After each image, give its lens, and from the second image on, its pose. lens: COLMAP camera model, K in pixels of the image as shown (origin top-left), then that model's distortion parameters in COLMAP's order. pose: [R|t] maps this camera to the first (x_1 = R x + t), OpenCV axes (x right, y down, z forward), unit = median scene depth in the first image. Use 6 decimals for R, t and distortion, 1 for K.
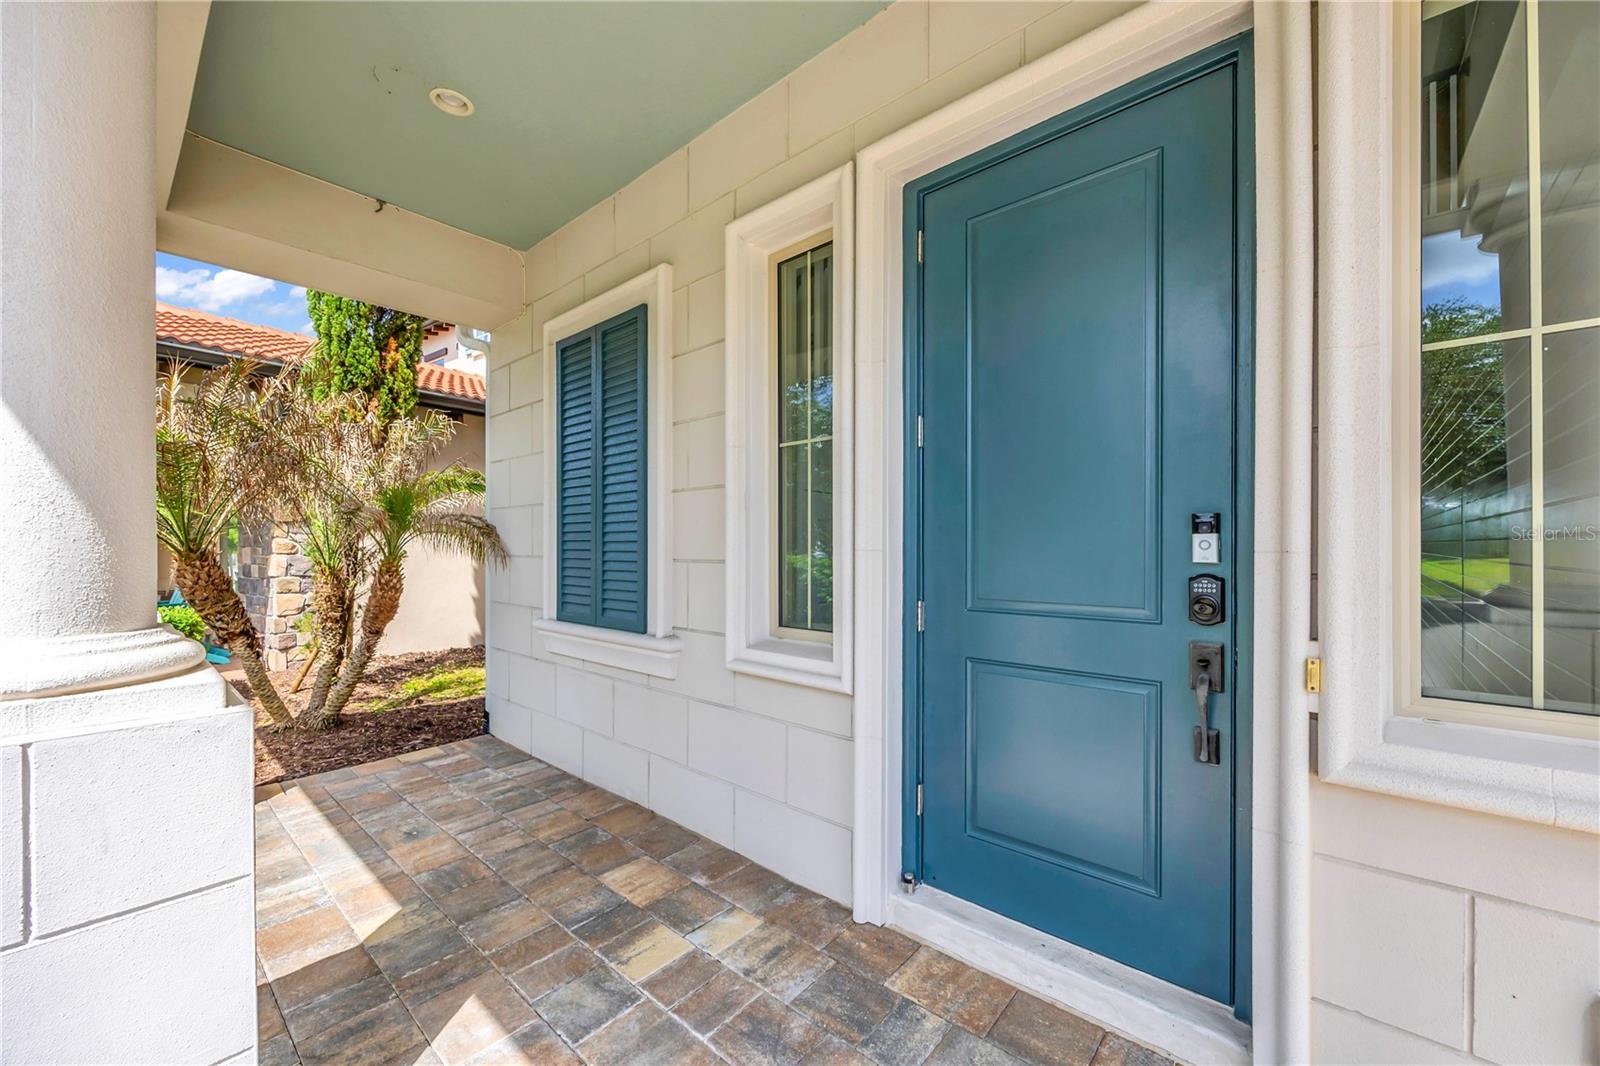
lens RADIAL K [[624.4, 0, 800.0], [0, 624.4, 551.5], [0, 0, 1]] dist [-0.002988, -0.000235]
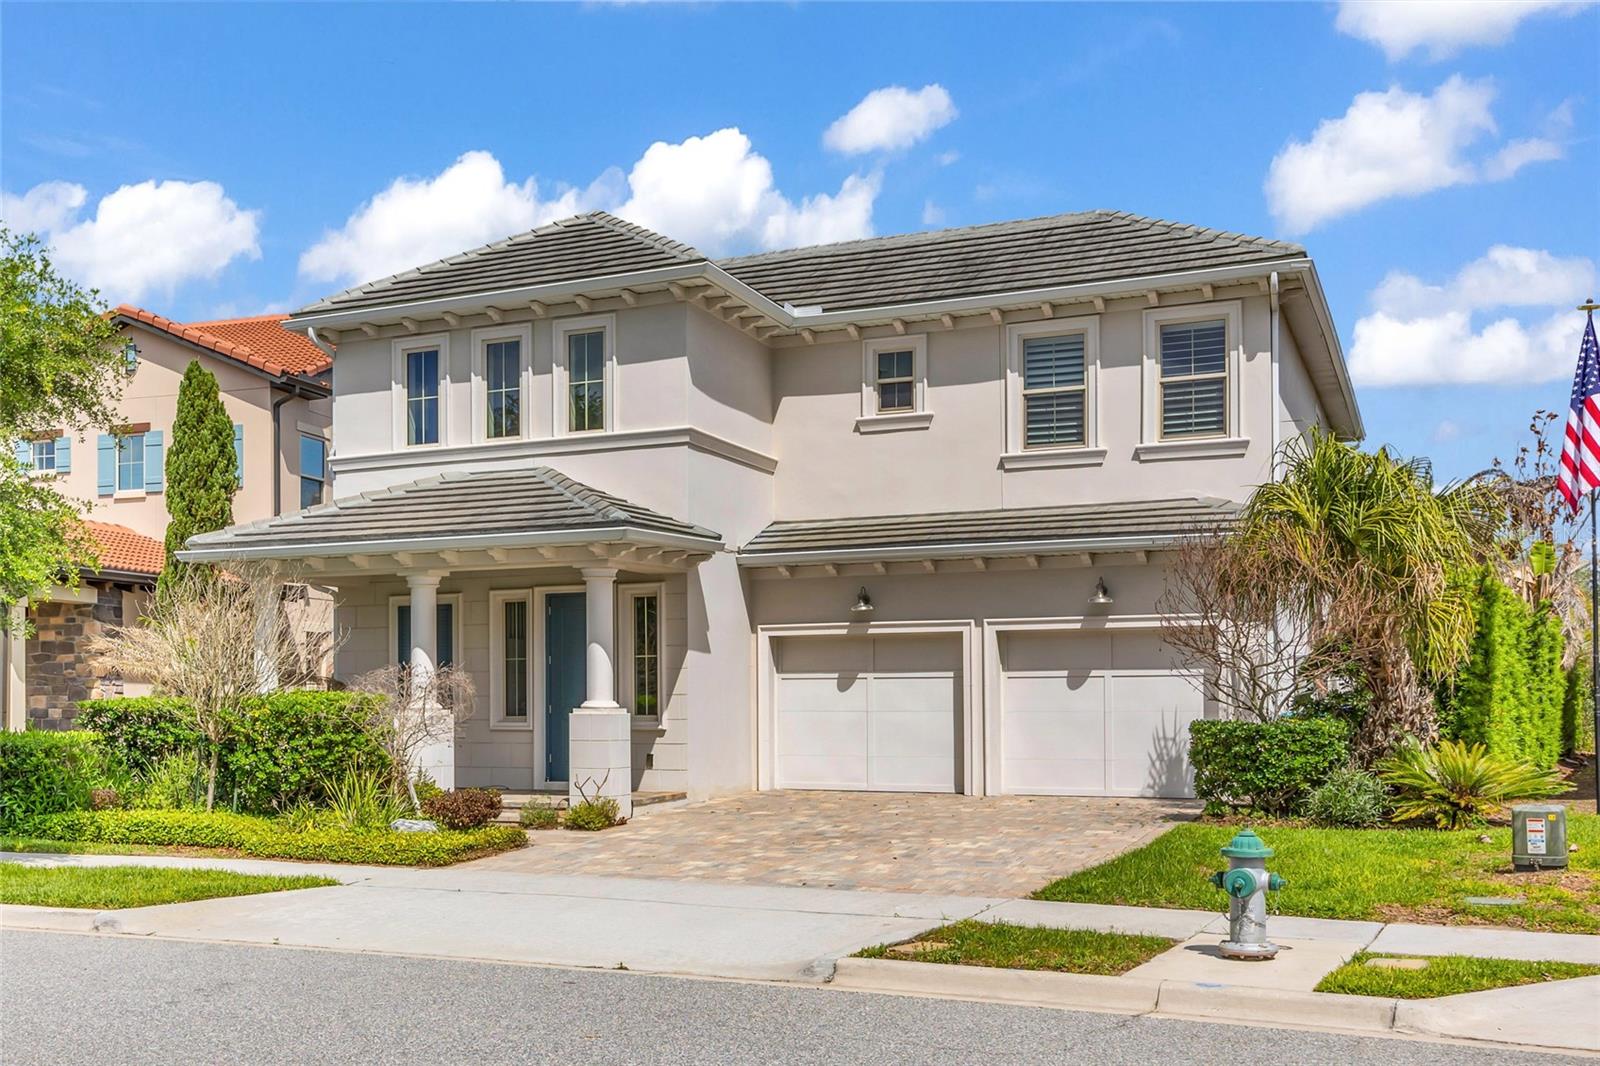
lens RADIAL K [[1609.1, 0, 721.2], [0, 1609.1, 706.3], [0, 0, 1]] dist [-0.006032, -0.012736]
pose [[0.955574, -0.008543, 0.294627, -1.692081], [0.009716, 0.999950, -0.002518, 0.119733], [-0.294590, 0.005269, 0.955609, -8.628078]]
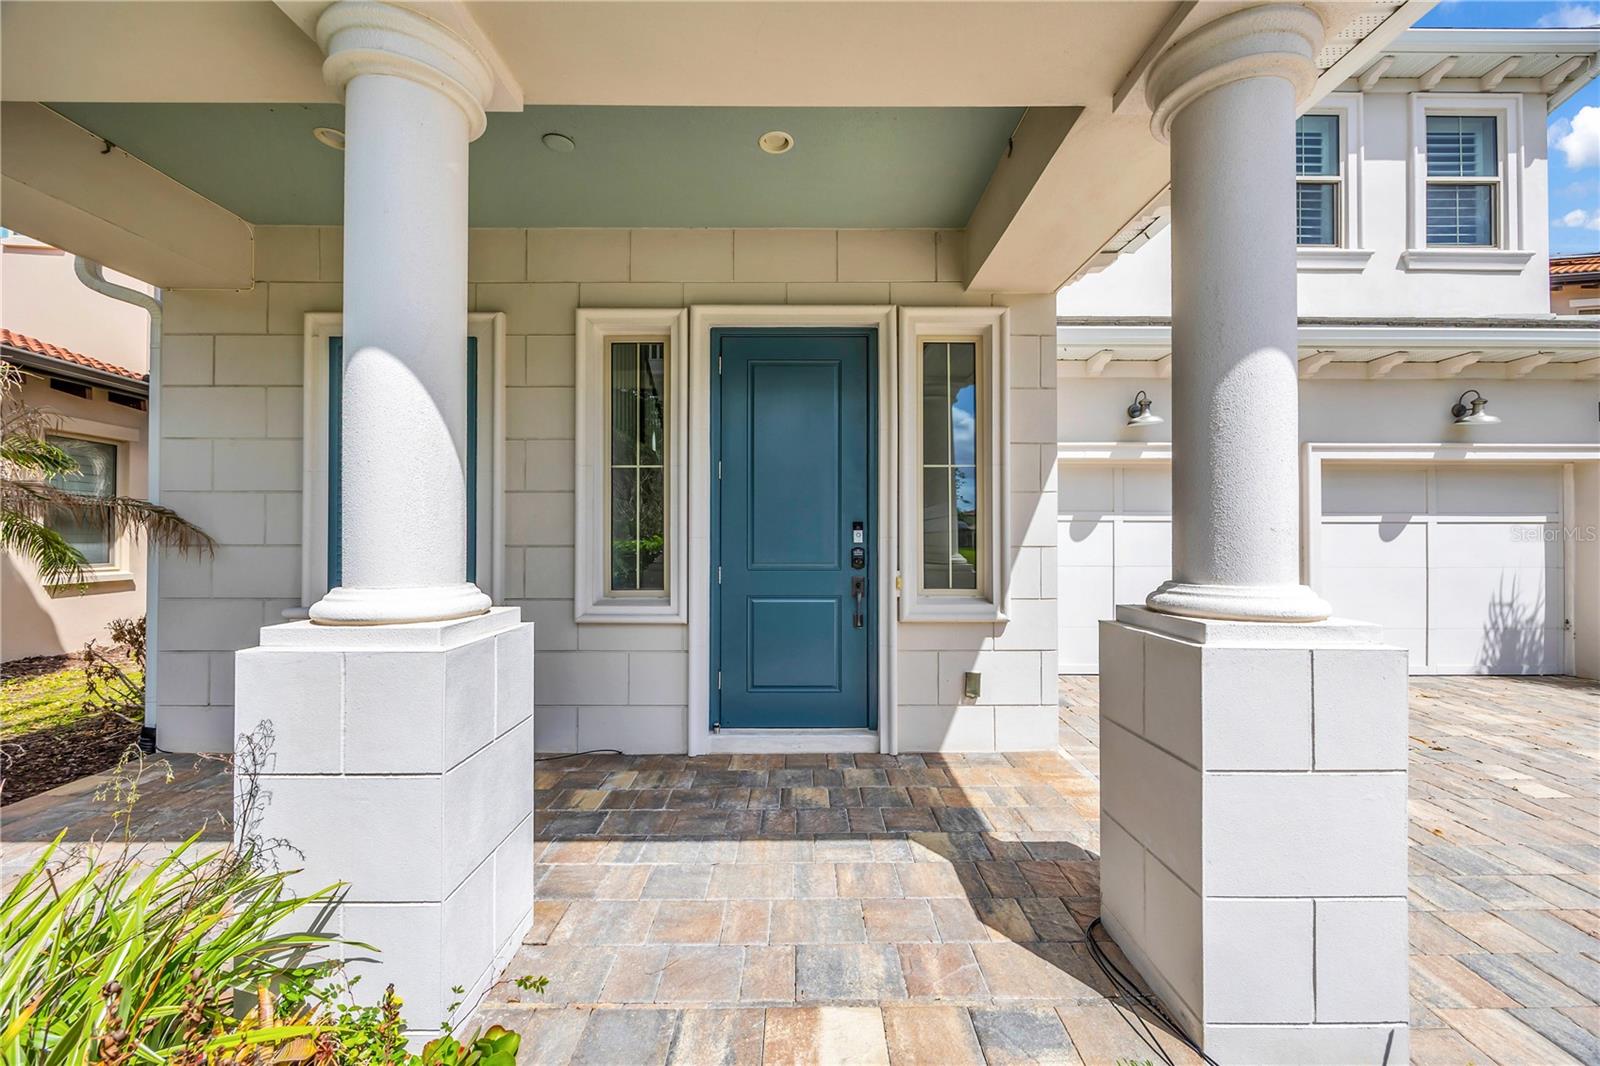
lens RADIAL K [[634.6, 0, 812.0], [0, 634.6, 533.0], [0, 0, 1]] dist [-0.001229, -0.000262]
pose [[0.744748, 0.004192, 0.667333, -0.814734], [0.002827, 0.999951, -0.009436, 0.002971], [-0.667340, 0.008914, 0.744700, -0.505162]]
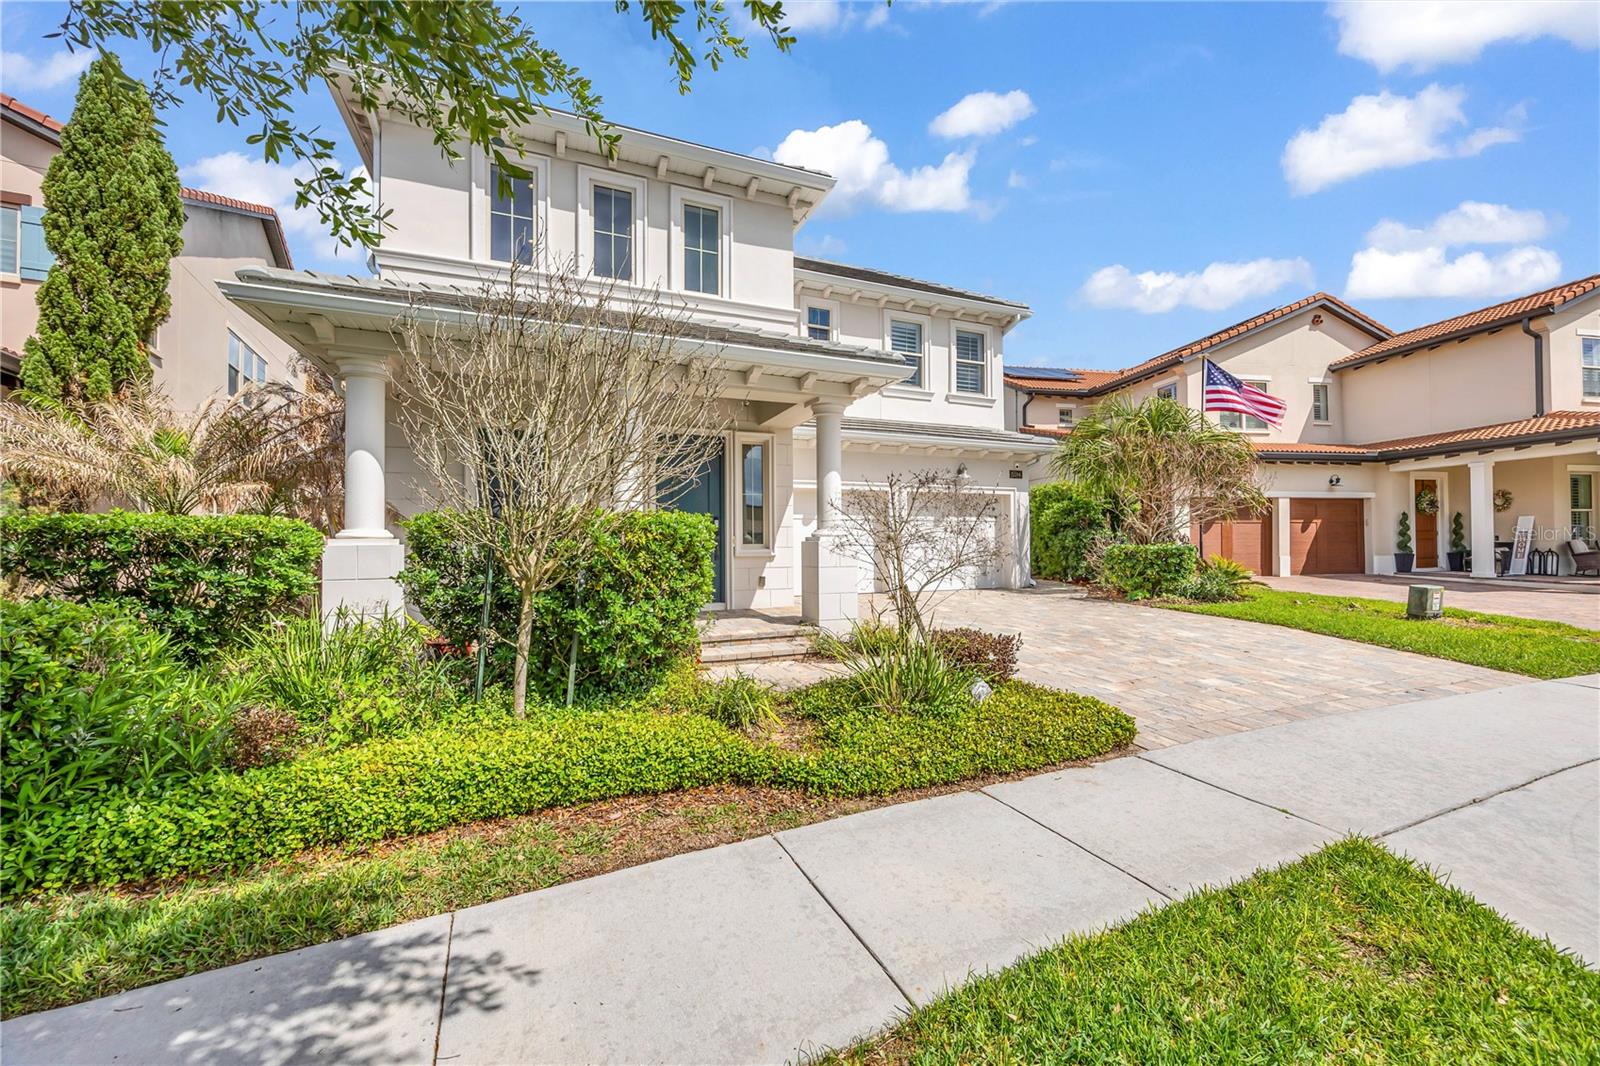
lens RADIAL K [[603.2, 0, 808.4], [0, 603.2, 536.3], [0, 0, 1]] dist [-0.001515, -0.000321]
pose [[0.443463, 0.000368, 0.896292, -2.949683], [0.010171, 0.999933, -0.005443, 0.119108], [-0.896235, 0.011530, 0.443430, -1.655241]]
